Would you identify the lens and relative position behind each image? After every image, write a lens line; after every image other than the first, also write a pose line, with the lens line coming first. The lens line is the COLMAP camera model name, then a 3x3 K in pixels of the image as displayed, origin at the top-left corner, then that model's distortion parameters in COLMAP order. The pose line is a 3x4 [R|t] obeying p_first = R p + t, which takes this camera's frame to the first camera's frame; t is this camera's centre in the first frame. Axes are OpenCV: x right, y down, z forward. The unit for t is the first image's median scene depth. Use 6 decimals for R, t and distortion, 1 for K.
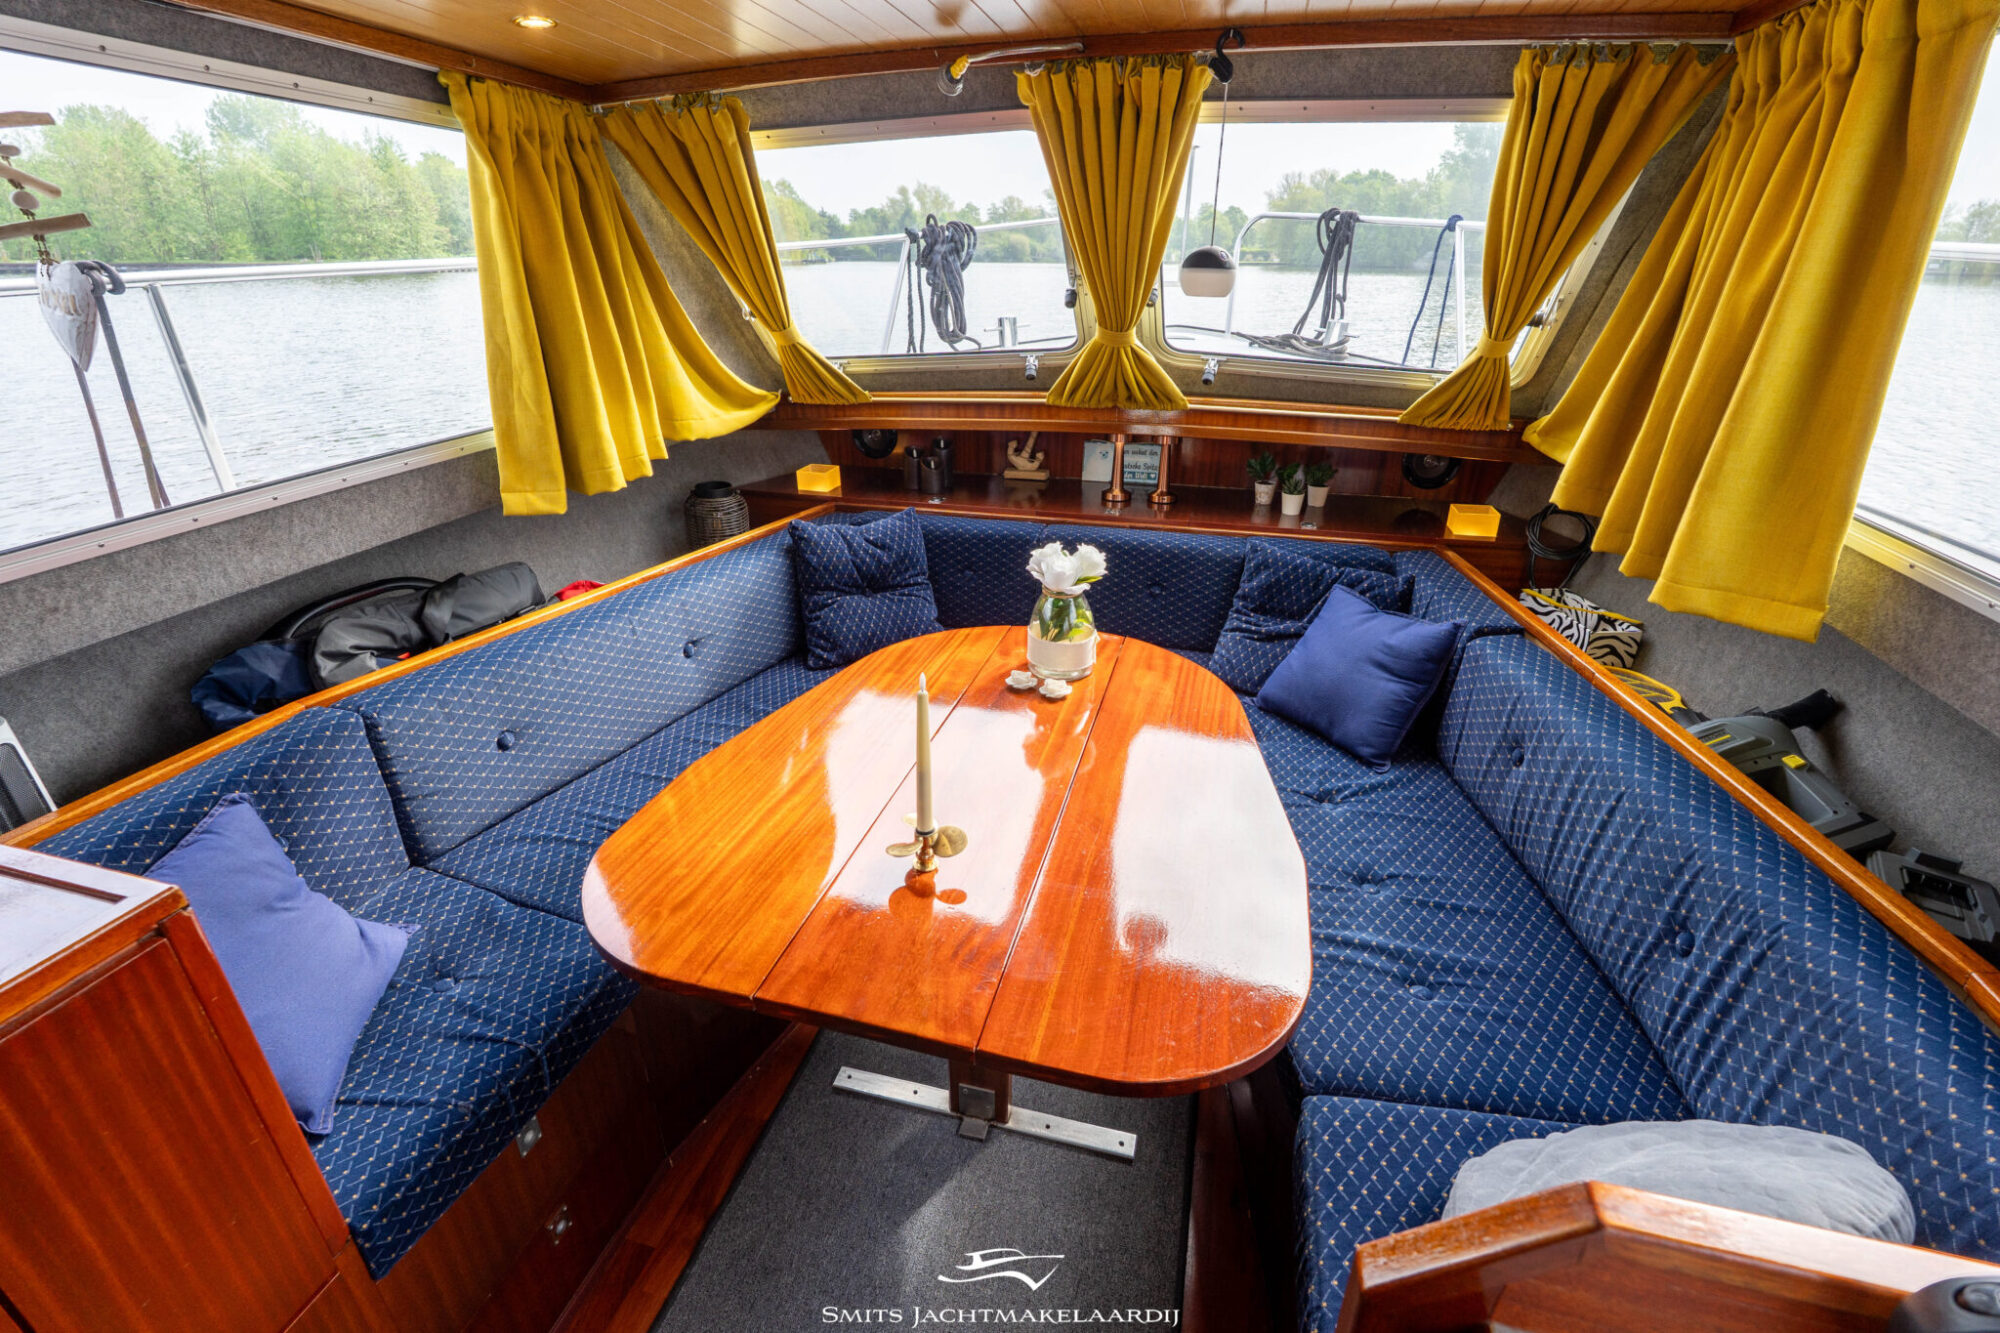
lens RADIAL K [[878.5, 0, 998.2], [0, 878.5, 665.8], [0, 0, 1]] dist [-0.003064, 0.000165]
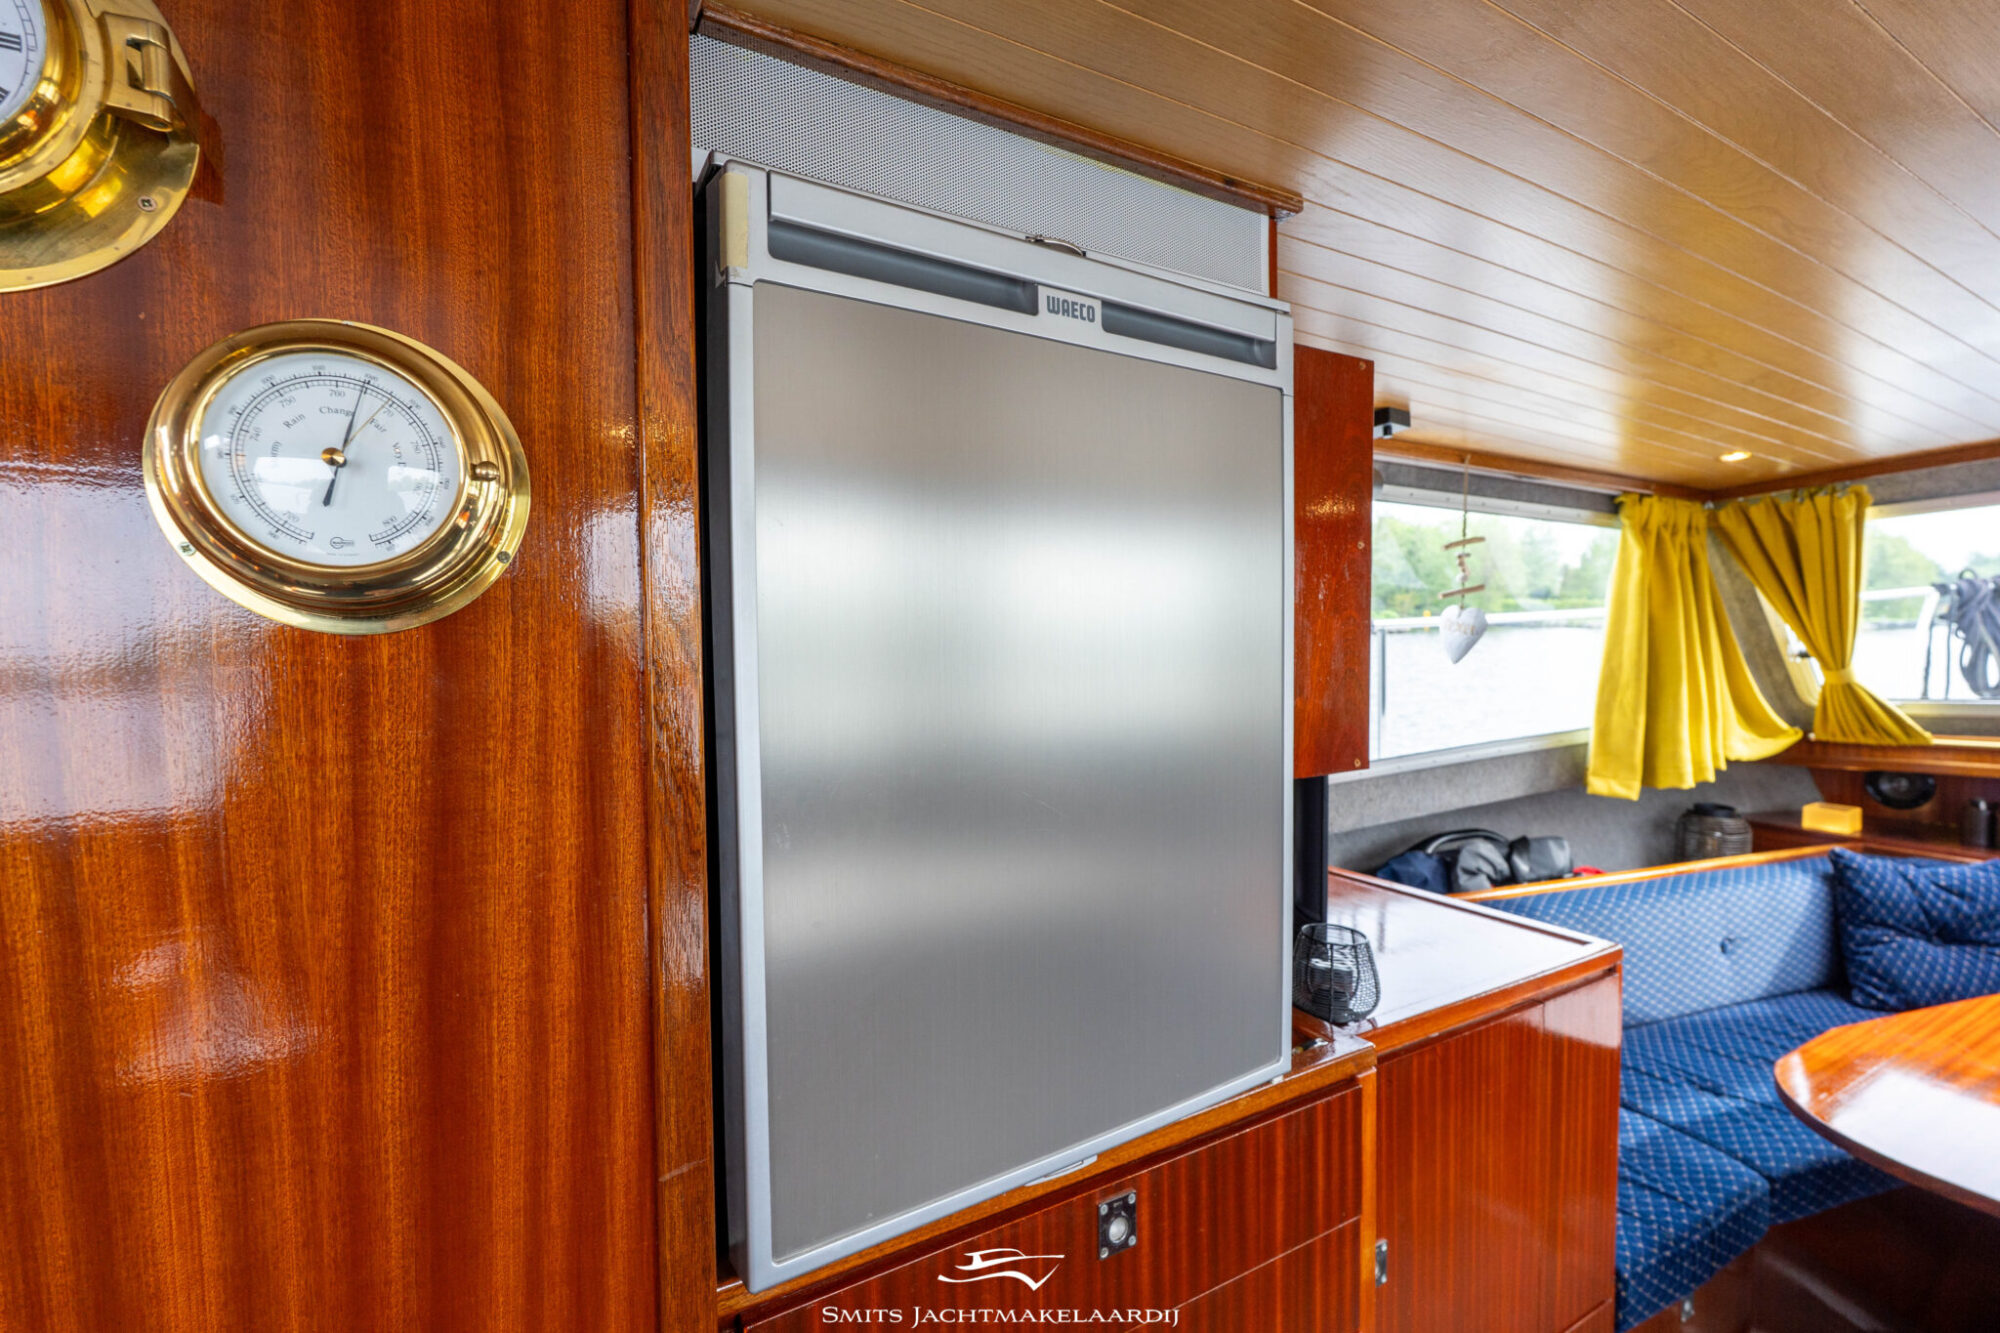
lens RADIAL K [[878.5, 0, 997.1], [0, 878.5, 664.7], [0, 0, 1]] dist [-0.003064, 0.000165]
pose [[0.703899, 0.018790, -0.710052, -0.254813], [-0.290376, 0.919914, -0.263516, 0.226268], [0.648235, 0.391670, 0.652982, -0.429175]]
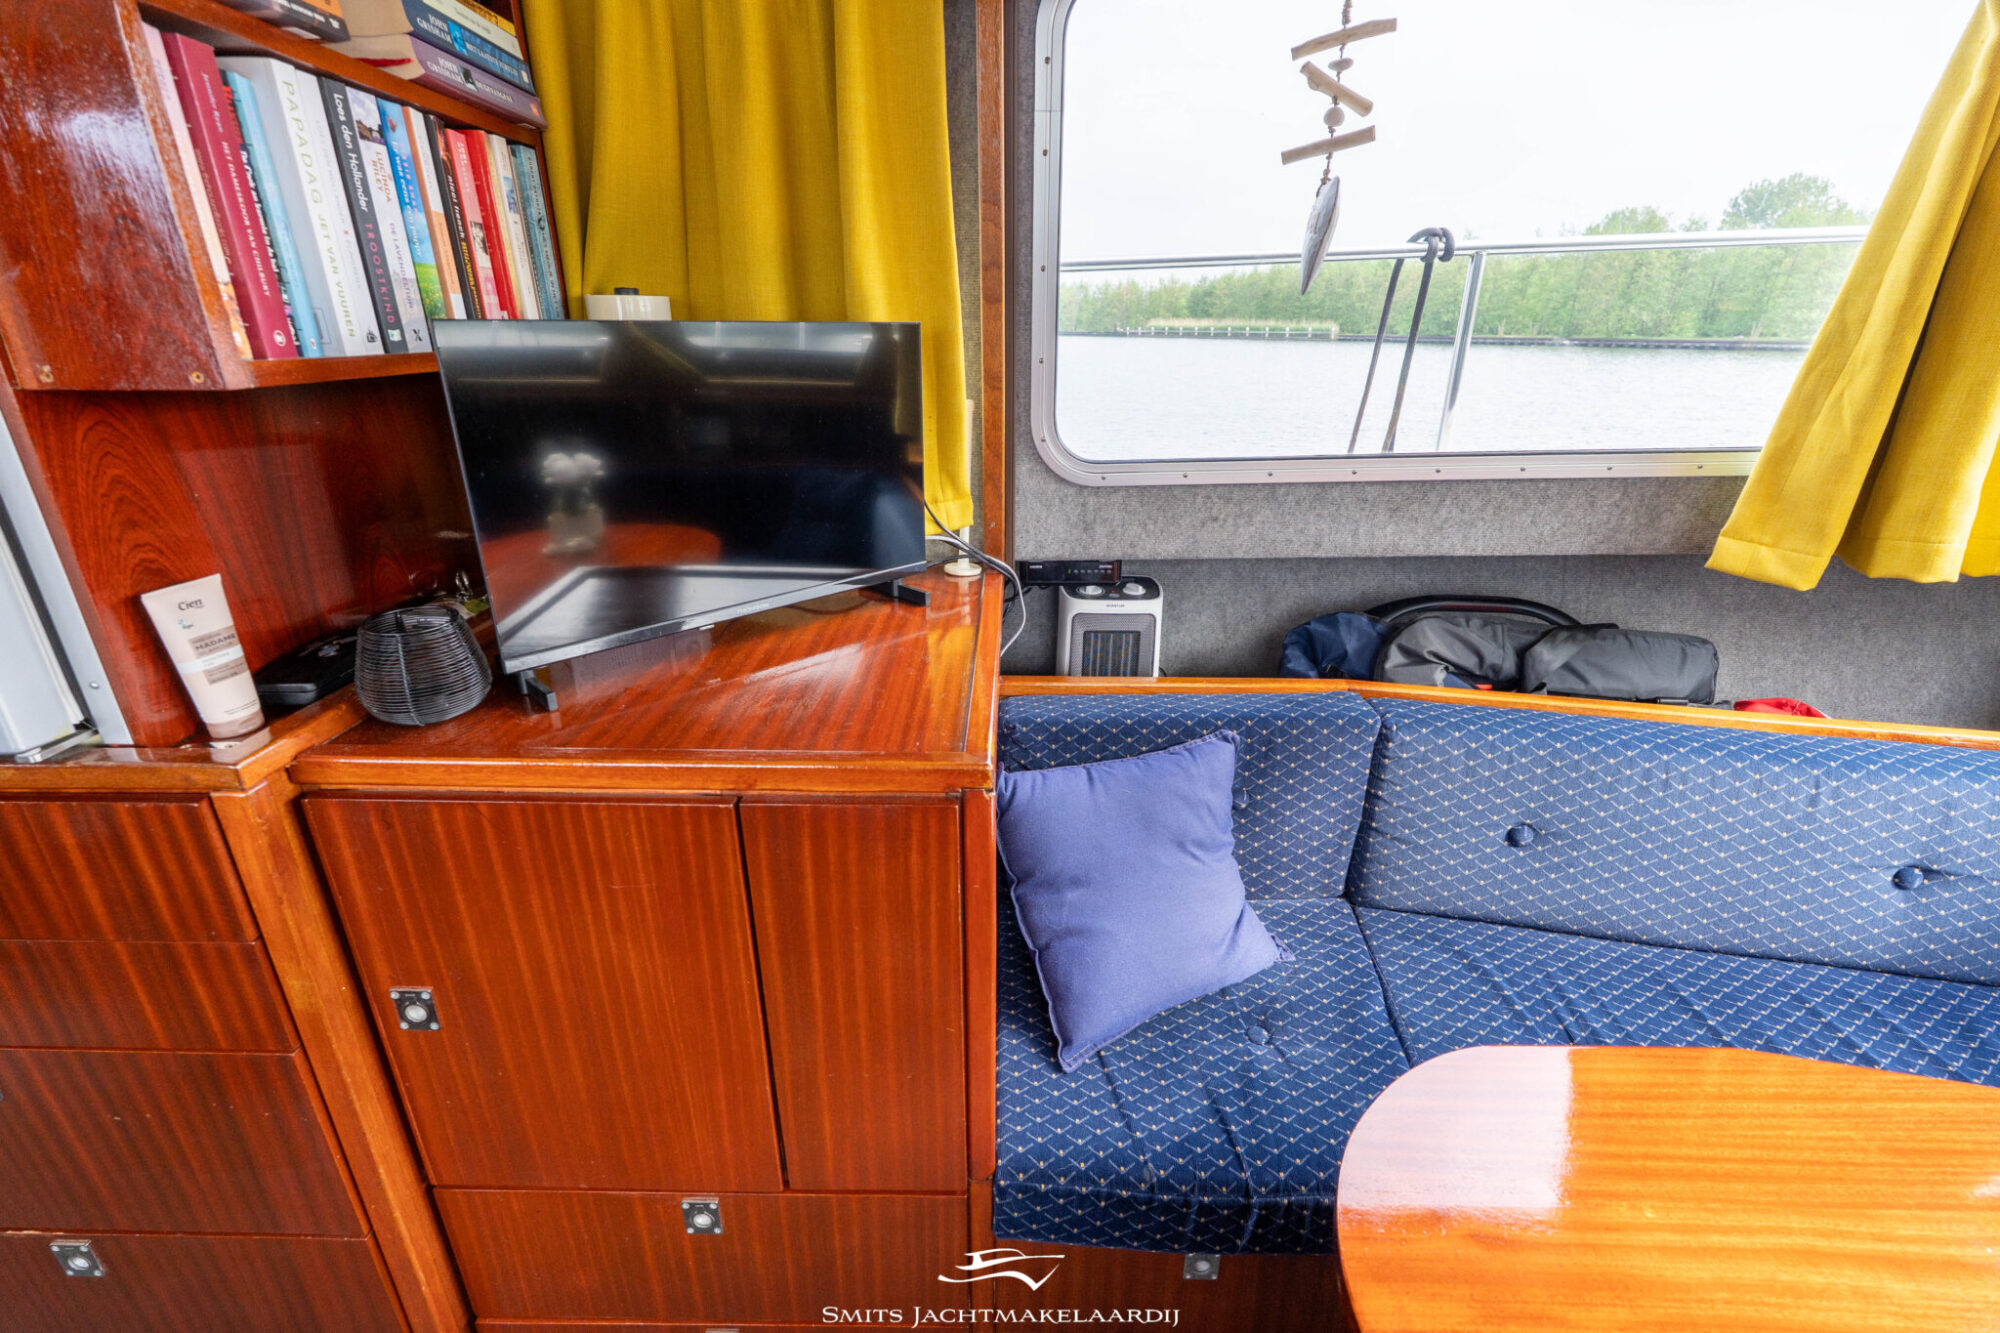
lens RADIAL K [[878.5, 0, 1000.0], [0, 878.5, 669.1], [0, 0, 1]] dist [-0.003064, 0.000165]
pose [[0.254437, 0.362508, -0.896577, -0.046975], [-0.412898, 0.879063, 0.238251, -0.032132], [0.874515, 0.309575, 0.373345, 0.259139]]
